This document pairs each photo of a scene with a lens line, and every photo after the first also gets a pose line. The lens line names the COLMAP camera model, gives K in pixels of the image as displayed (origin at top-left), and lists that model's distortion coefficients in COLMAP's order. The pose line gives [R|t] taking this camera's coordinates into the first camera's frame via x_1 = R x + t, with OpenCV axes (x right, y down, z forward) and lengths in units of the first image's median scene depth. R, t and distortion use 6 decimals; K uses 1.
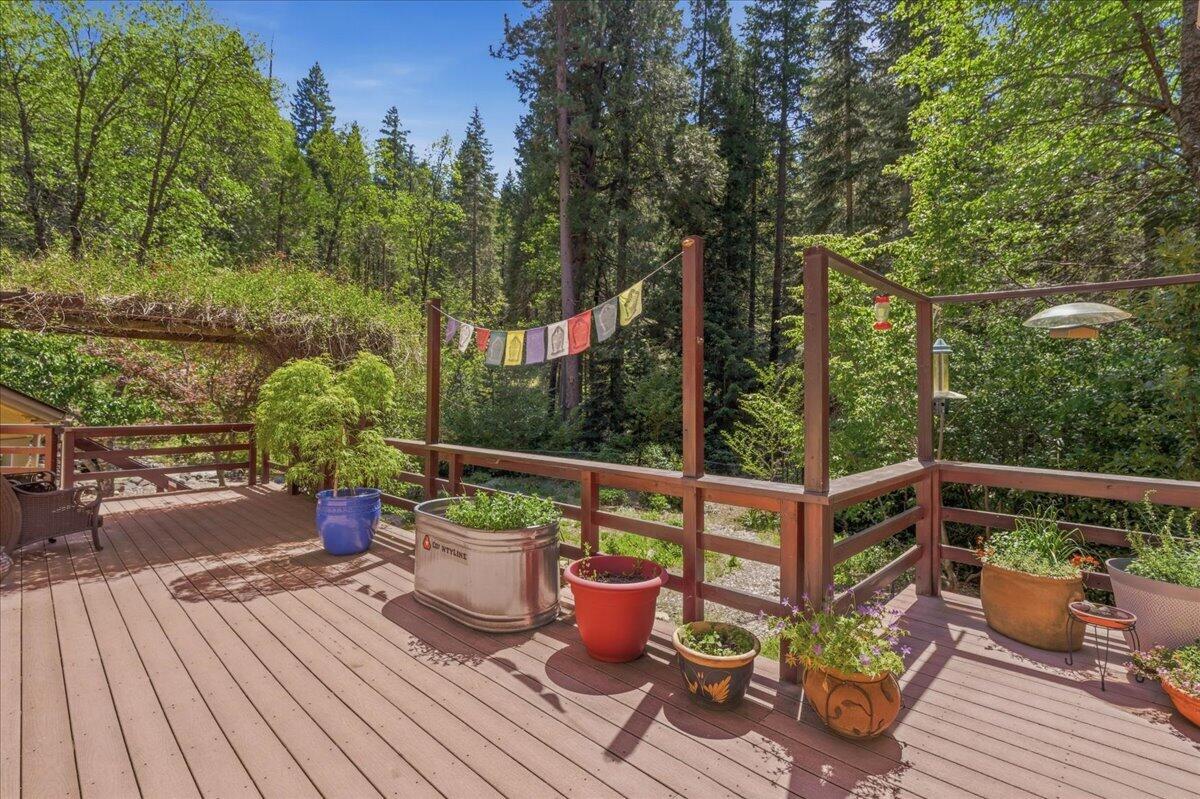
lens RADIAL K [[583.0, 0, 594.4], [0, 583.0, 399.9], [0, 0, 1]] dist [0.001941, -0.000158]
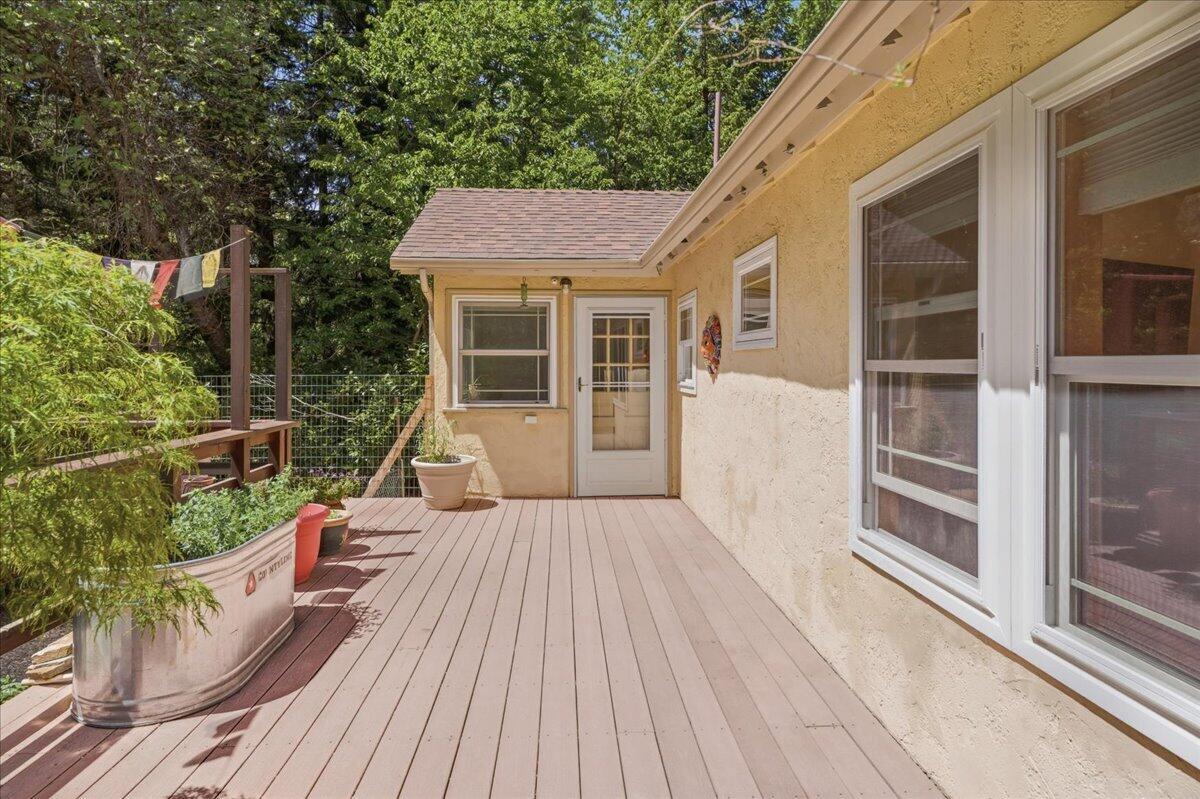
lens RADIAL K [[583.0, 0, 594.4], [0, 583.0, 399.9], [0, 0, 1]] dist [0.001941, -0.000158]
pose [[-0.752281, -0.037199, 0.657792, -1.024132], [-0.001677, 0.998510, 0.054549, -0.007592], [-0.658840, 0.039934, -0.751222, 1.233628]]
